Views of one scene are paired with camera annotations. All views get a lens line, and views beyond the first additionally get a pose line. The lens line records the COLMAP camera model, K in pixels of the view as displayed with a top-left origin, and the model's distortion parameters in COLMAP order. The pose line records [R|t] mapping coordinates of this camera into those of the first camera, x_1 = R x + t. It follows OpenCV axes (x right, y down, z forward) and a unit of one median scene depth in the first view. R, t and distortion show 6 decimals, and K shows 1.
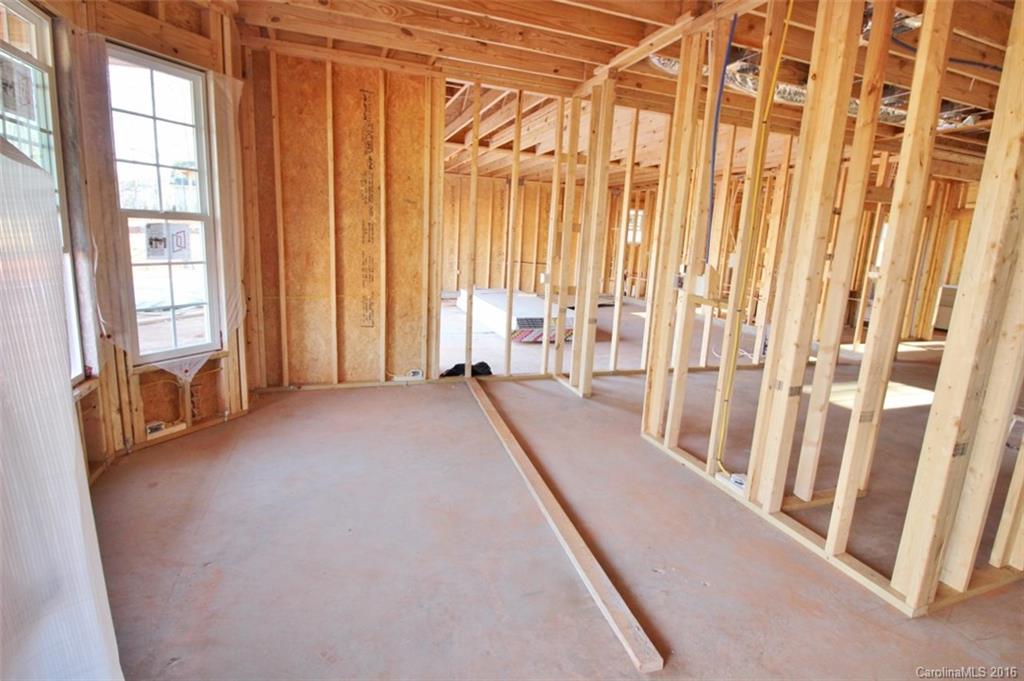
lens RADIAL K [[500.8, 0, 512.7], [0, 500.8, 330.9], [0, 0, 1]] dist [-0.002523, -0.000843]
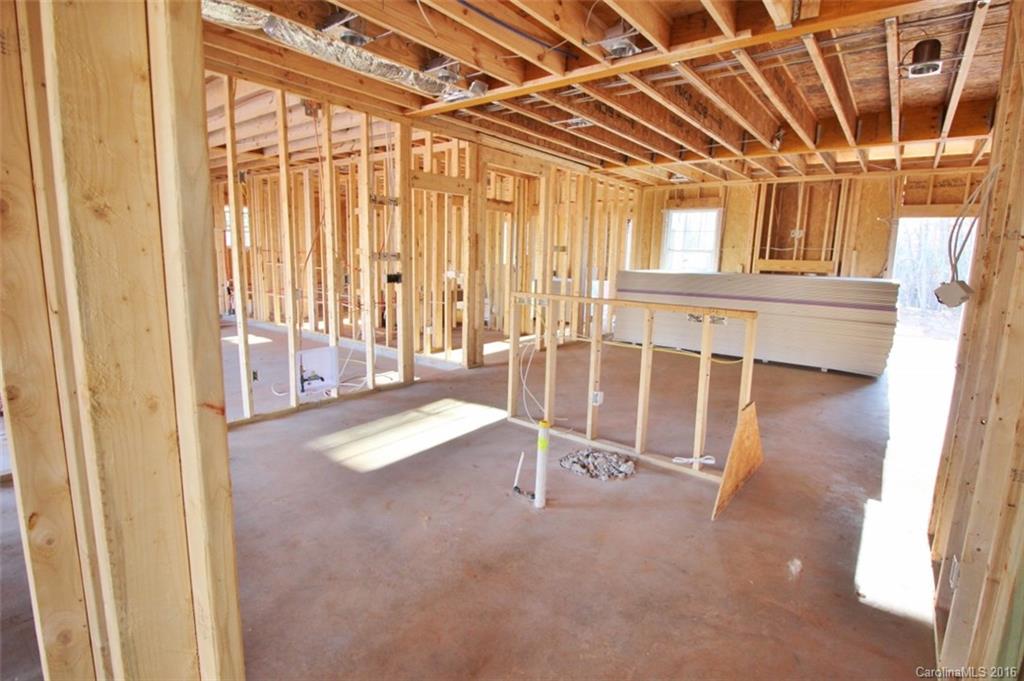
lens RADIAL K [[500.8, 0, 512.7], [0, 500.8, 330.9], [0, 0, 1]] dist [-0.002523, -0.000843]
pose [[0.848802, -0.111385, 0.516844, 0.295785], [0.116908, 0.992899, 0.021984, -0.017457], [-0.515623, 0.041764, 0.855797, 0.162272]]
